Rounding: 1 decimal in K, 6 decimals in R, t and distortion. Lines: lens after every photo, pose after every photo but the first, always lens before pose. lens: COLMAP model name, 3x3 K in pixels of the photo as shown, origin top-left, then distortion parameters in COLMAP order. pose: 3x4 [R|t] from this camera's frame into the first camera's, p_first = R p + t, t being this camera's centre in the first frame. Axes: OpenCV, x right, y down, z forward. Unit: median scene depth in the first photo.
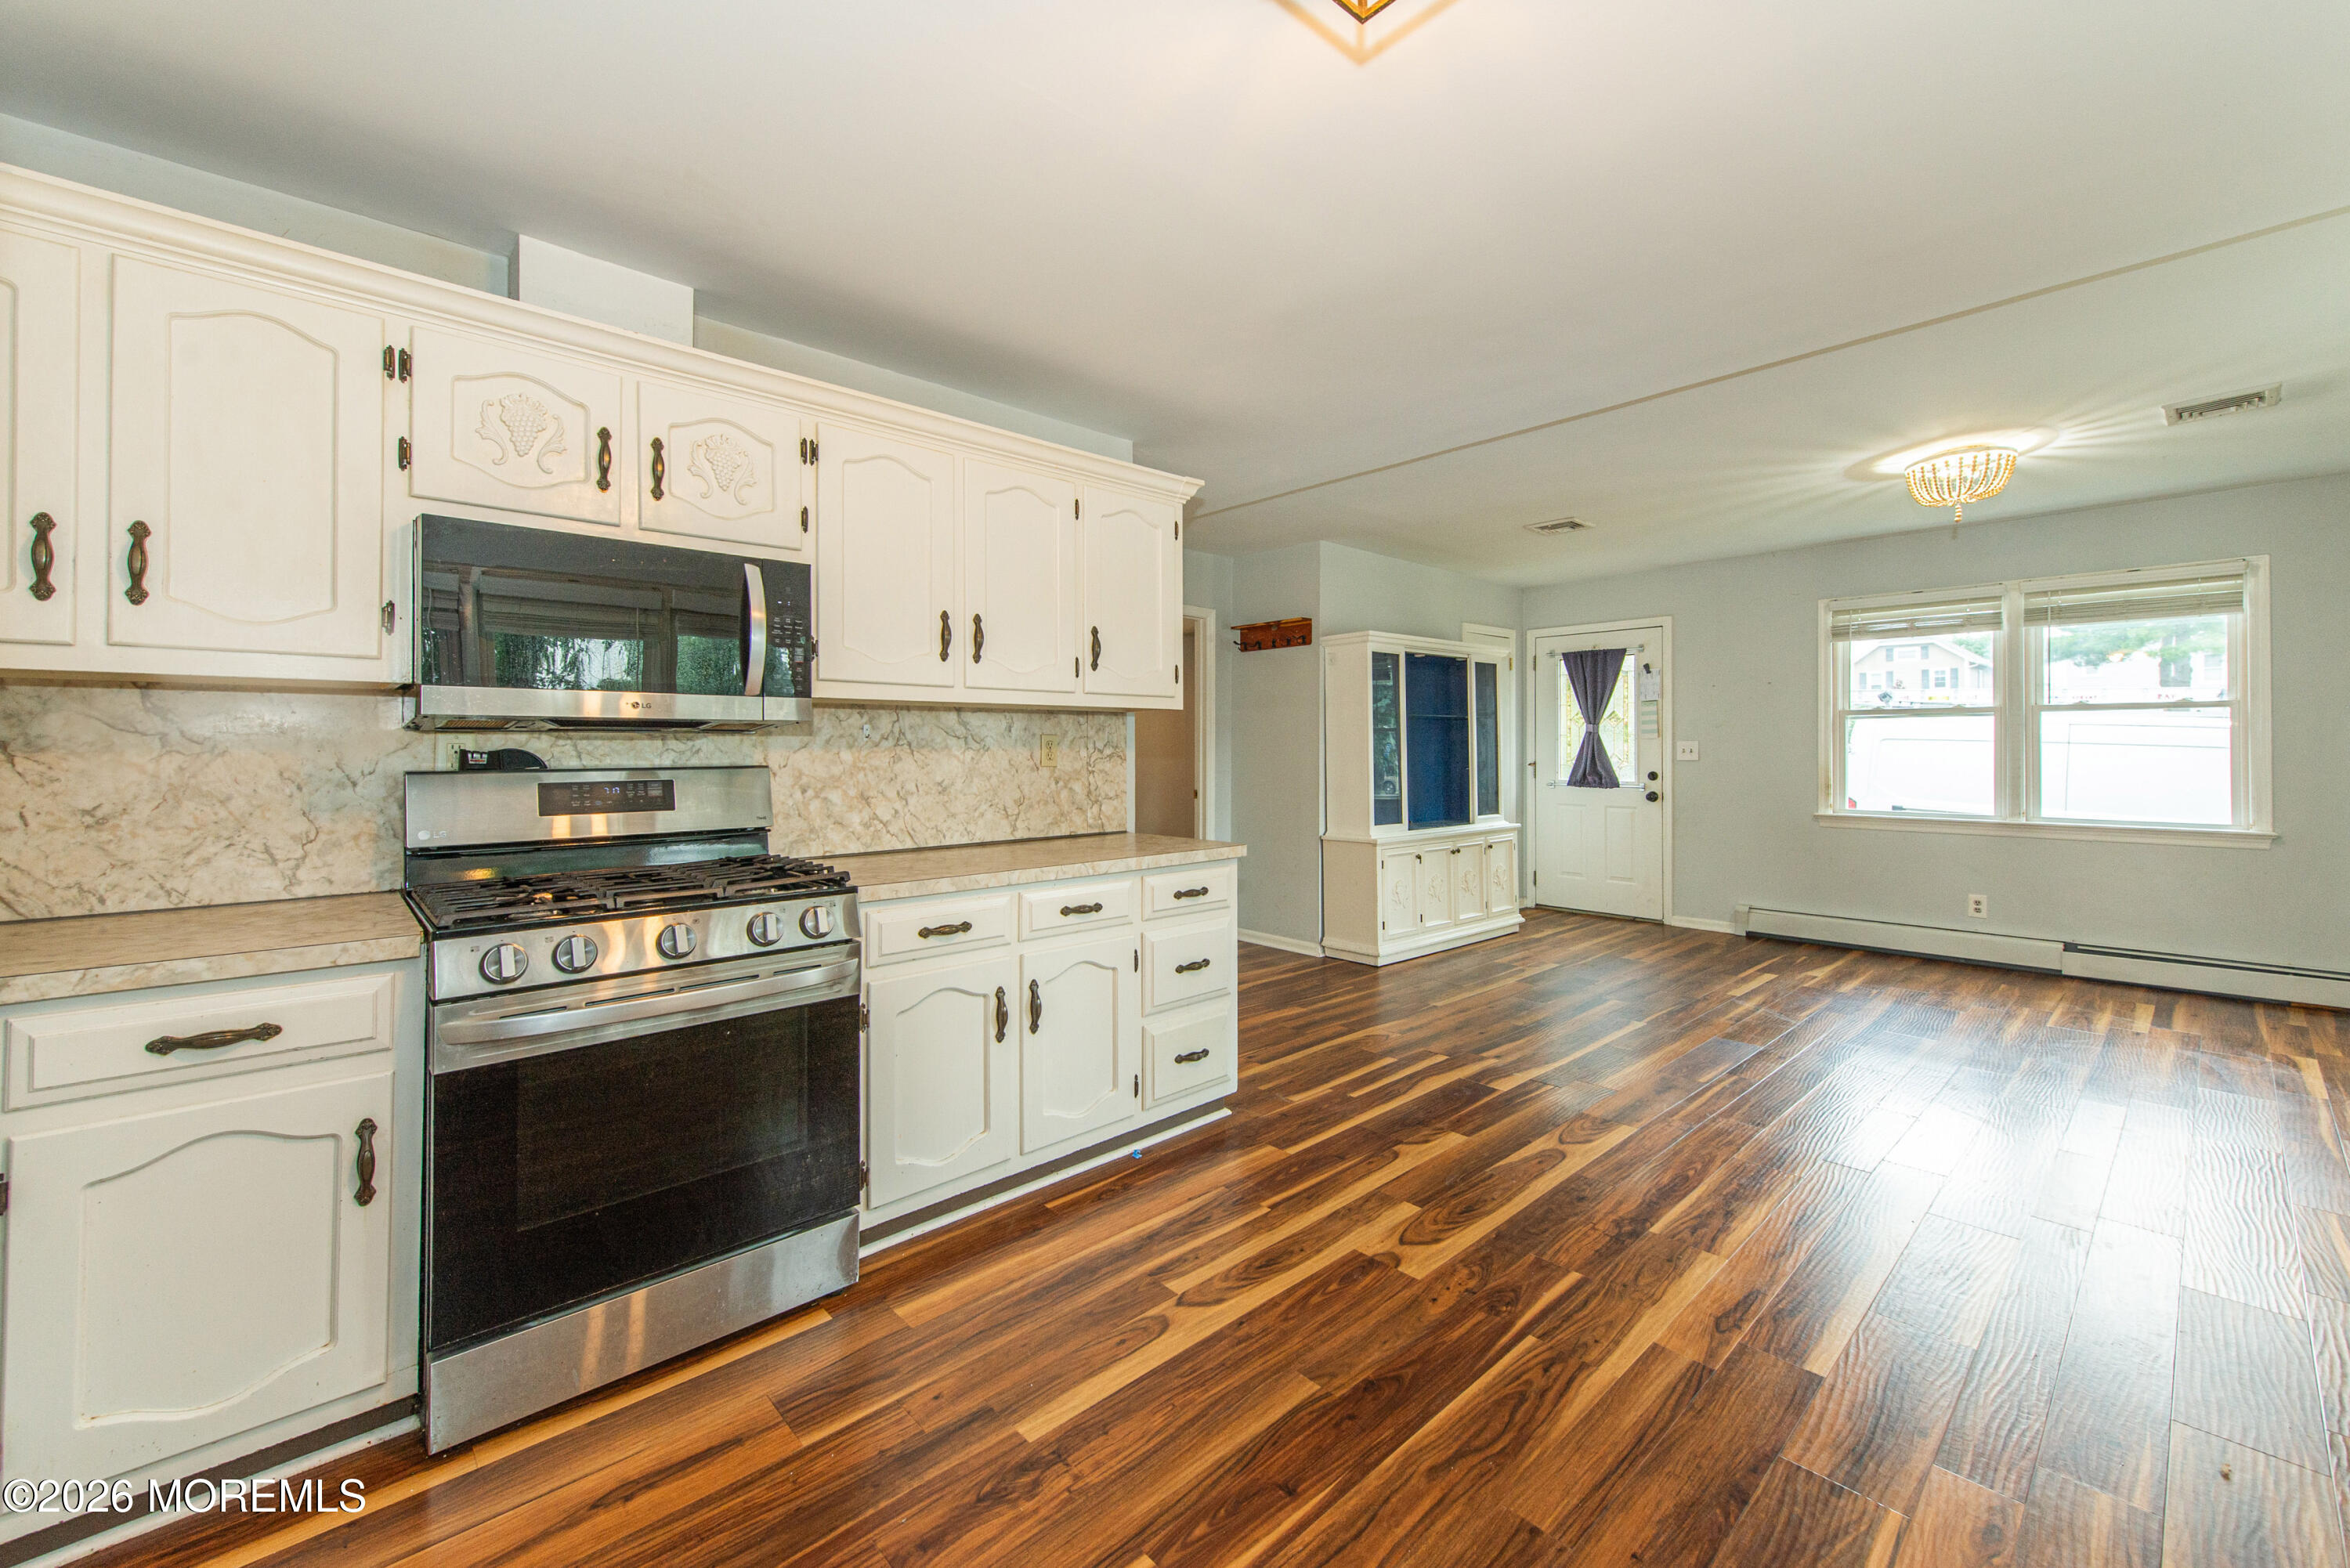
lens RADIAL K [[925.8, 0, 1177.1], [0, 925.8, 746.3], [0, 0, 1]] dist [0.009679, -0.002957]
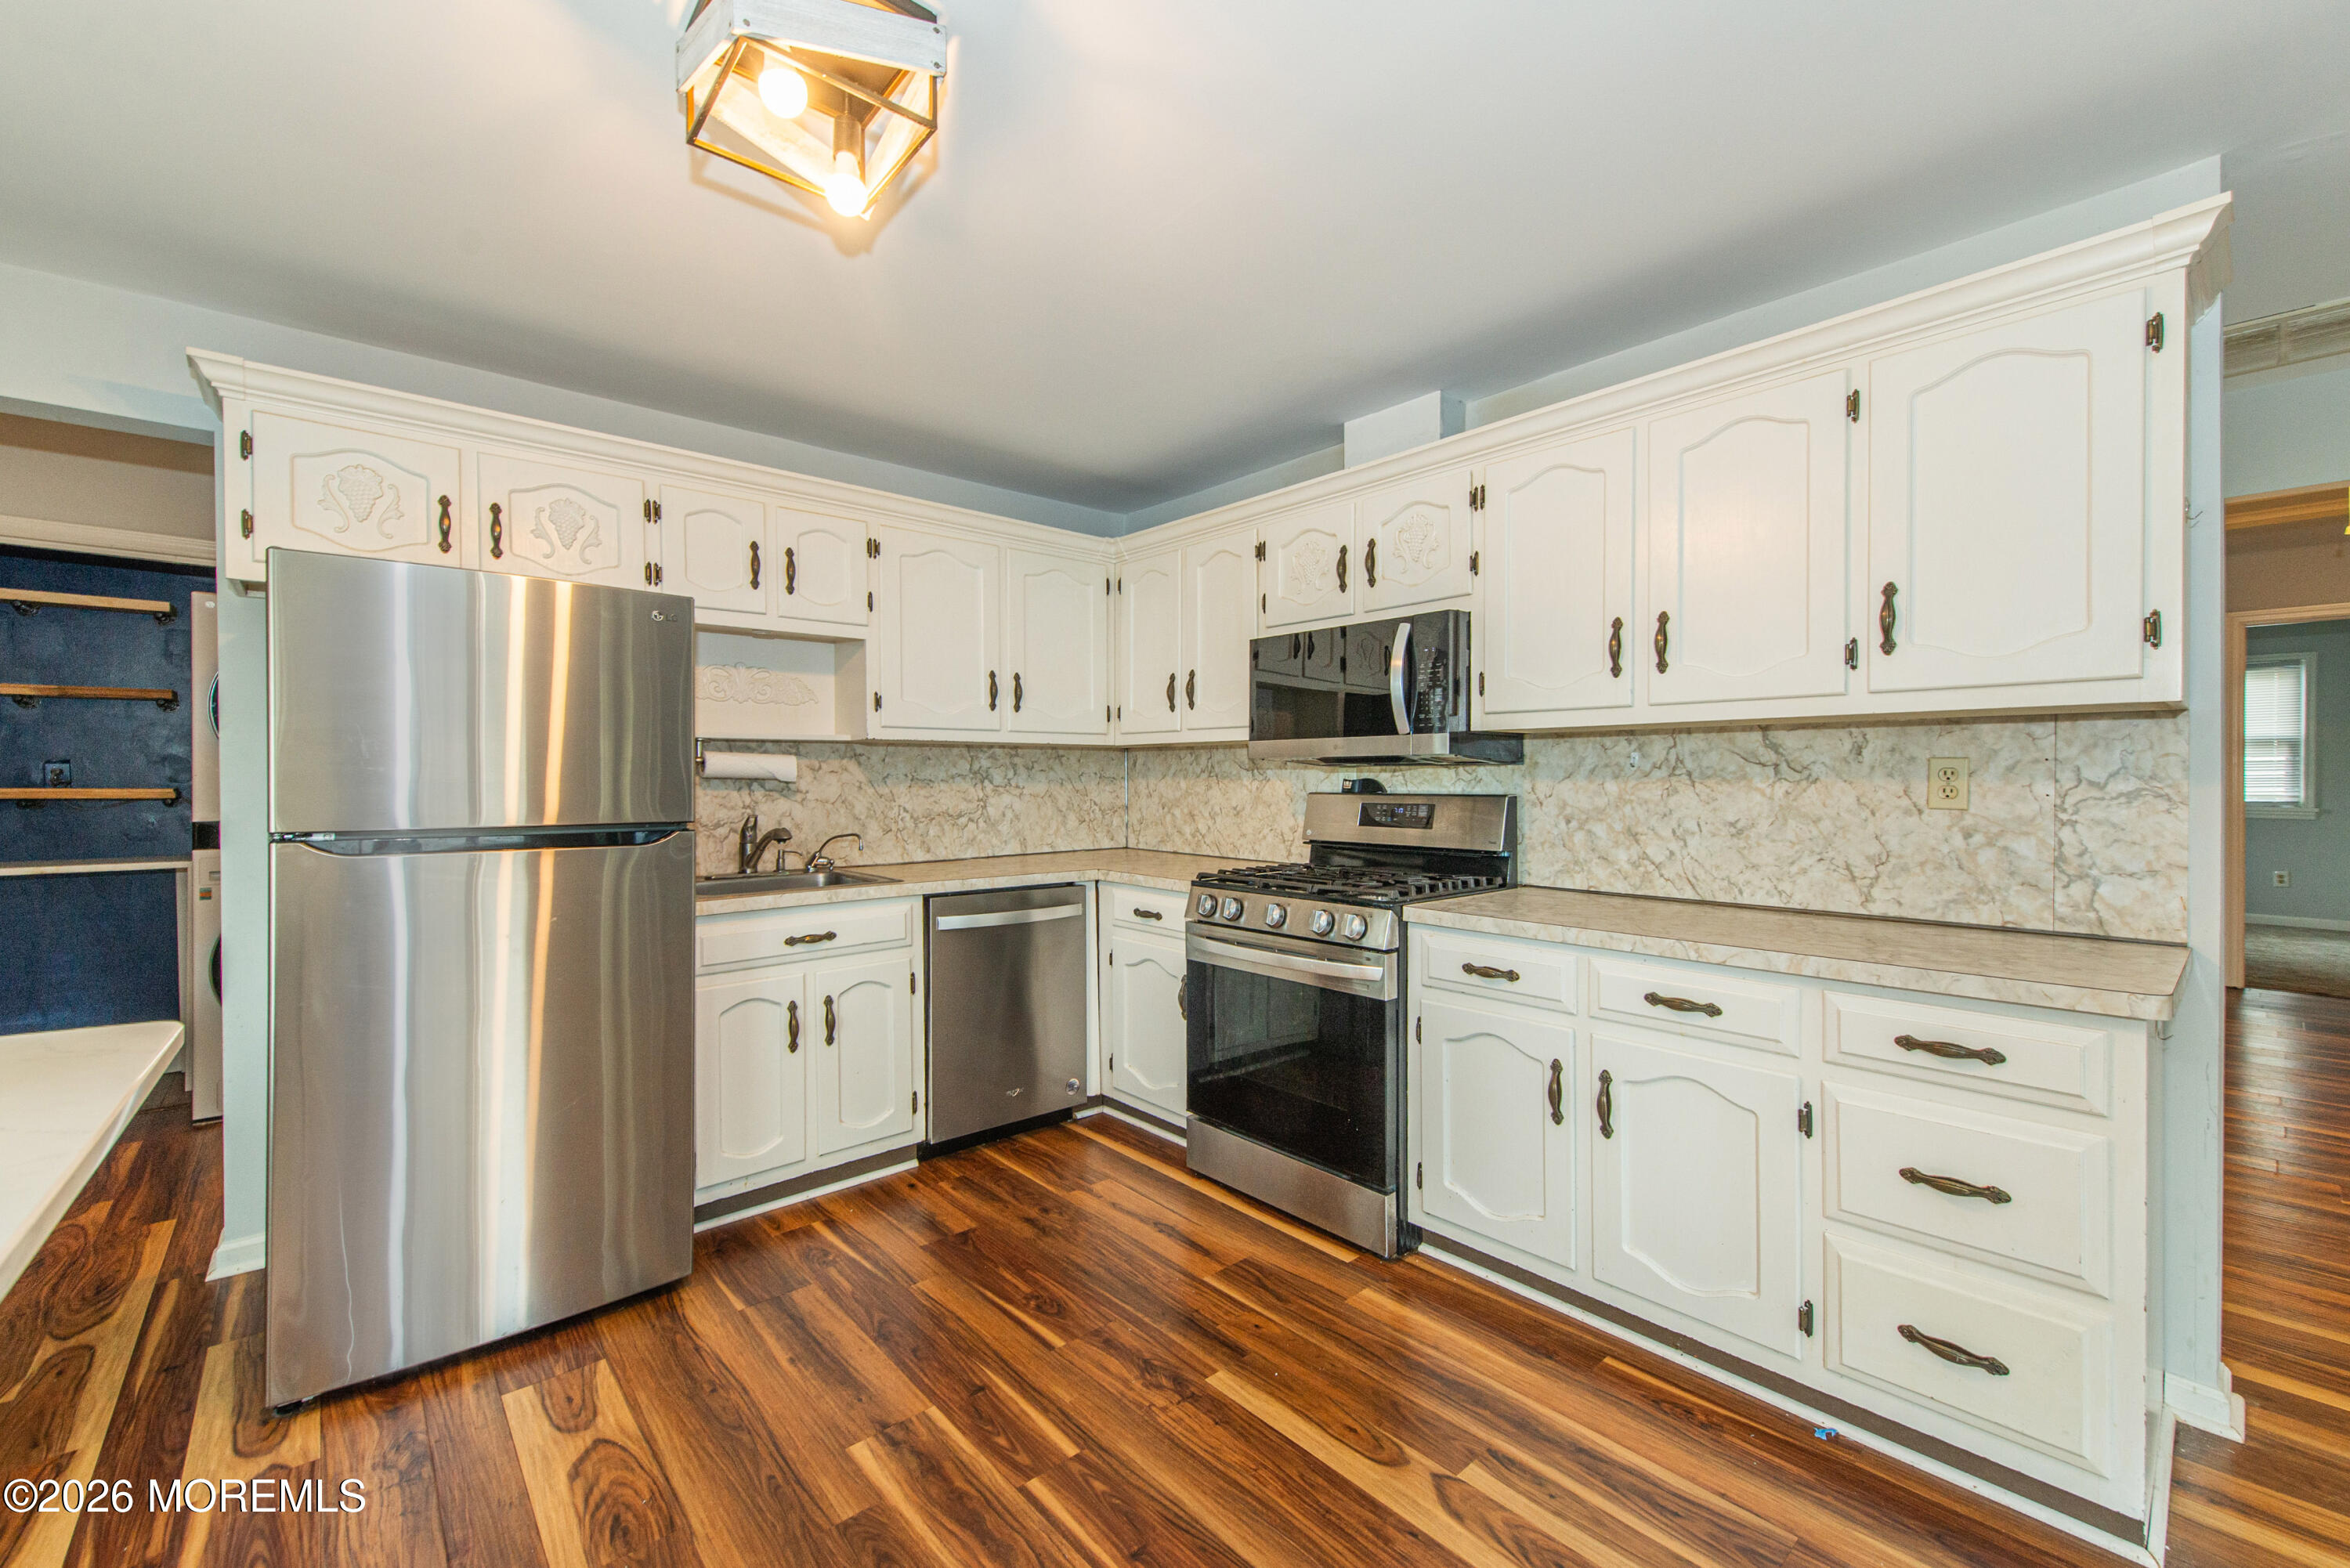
lens RADIAL K [[925.8, 0, 1167.4], [0, 925.8, 796.7], [0, 0, 1]] dist [0.009679, -0.002957]
pose [[-0.007214, 0.023290, -0.999703, 0.575684], [0.001640, 0.999728, 0.023278, -0.002197], [0.999973, -0.001472, -0.007250, 0.564718]]
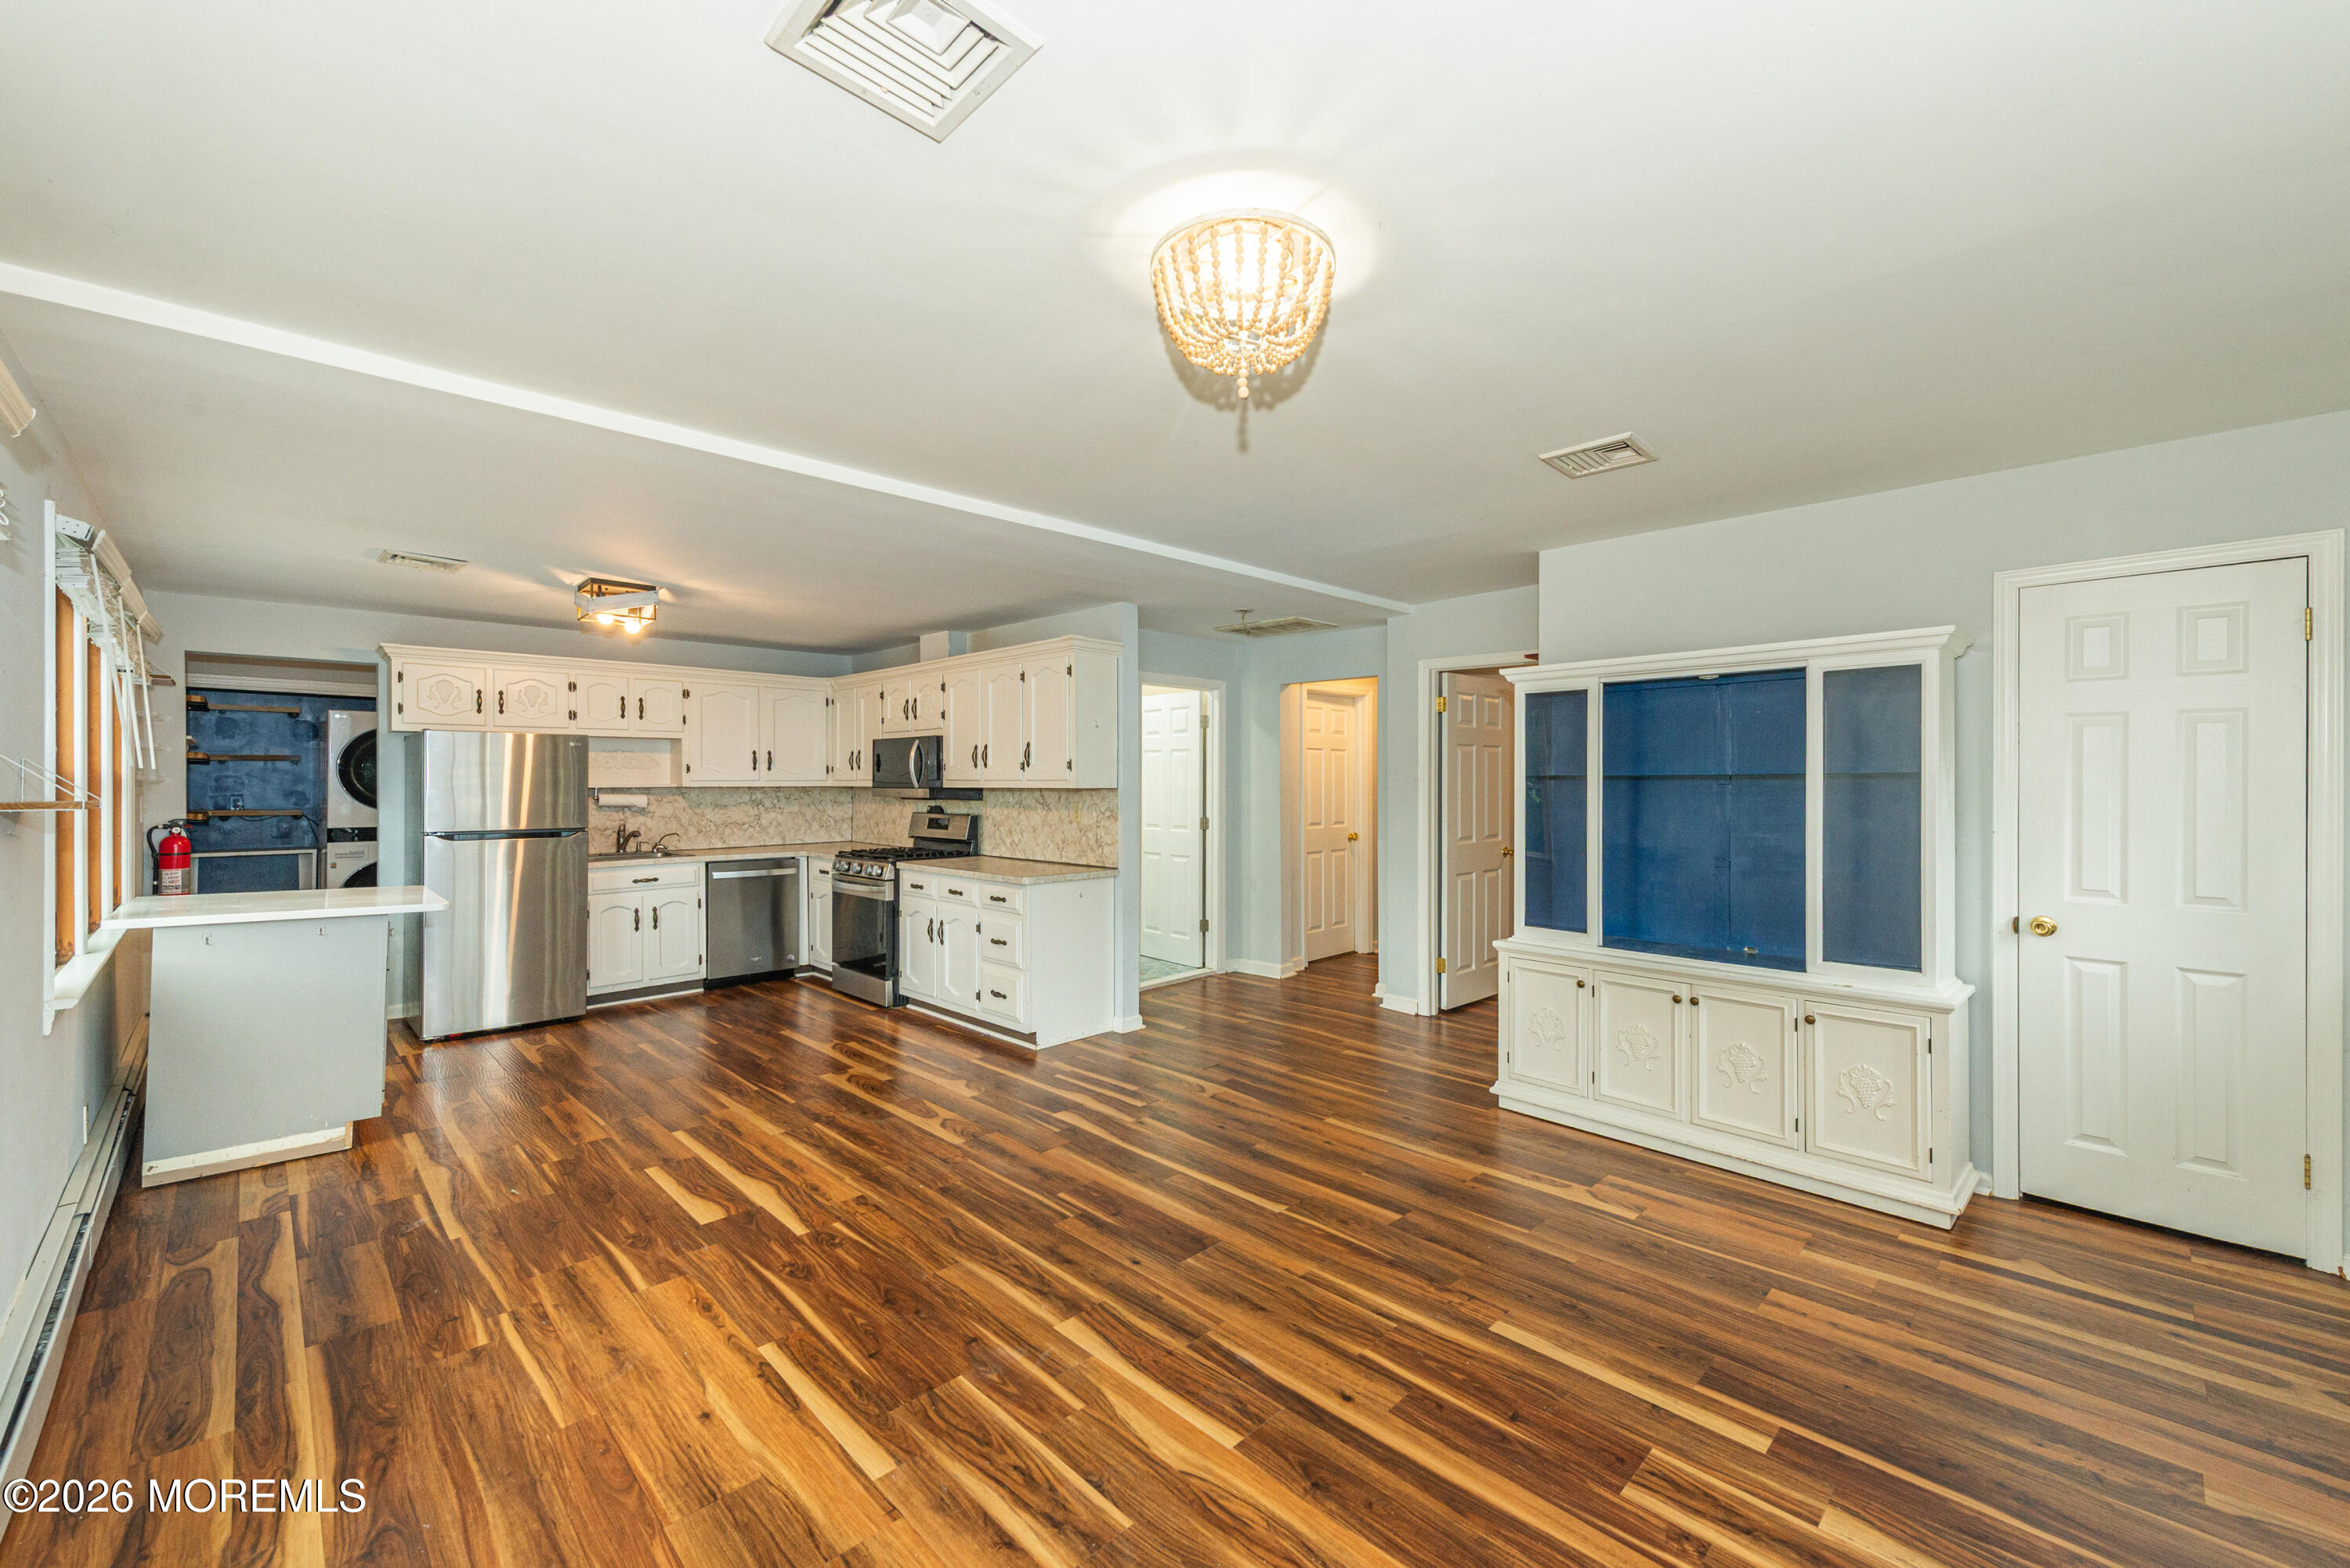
lens RADIAL K [[925.8, 0, 1194.9], [0, 925.8, 785.9], [0, 0, 1]] dist [0.009679, -0.002957]
pose [[0.061804, 0.008276, -0.998054, 1.809200], [-0.000064, 0.999966, 0.008288, -0.066405], [0.998088, -0.000449, 0.061803, 1.306529]]
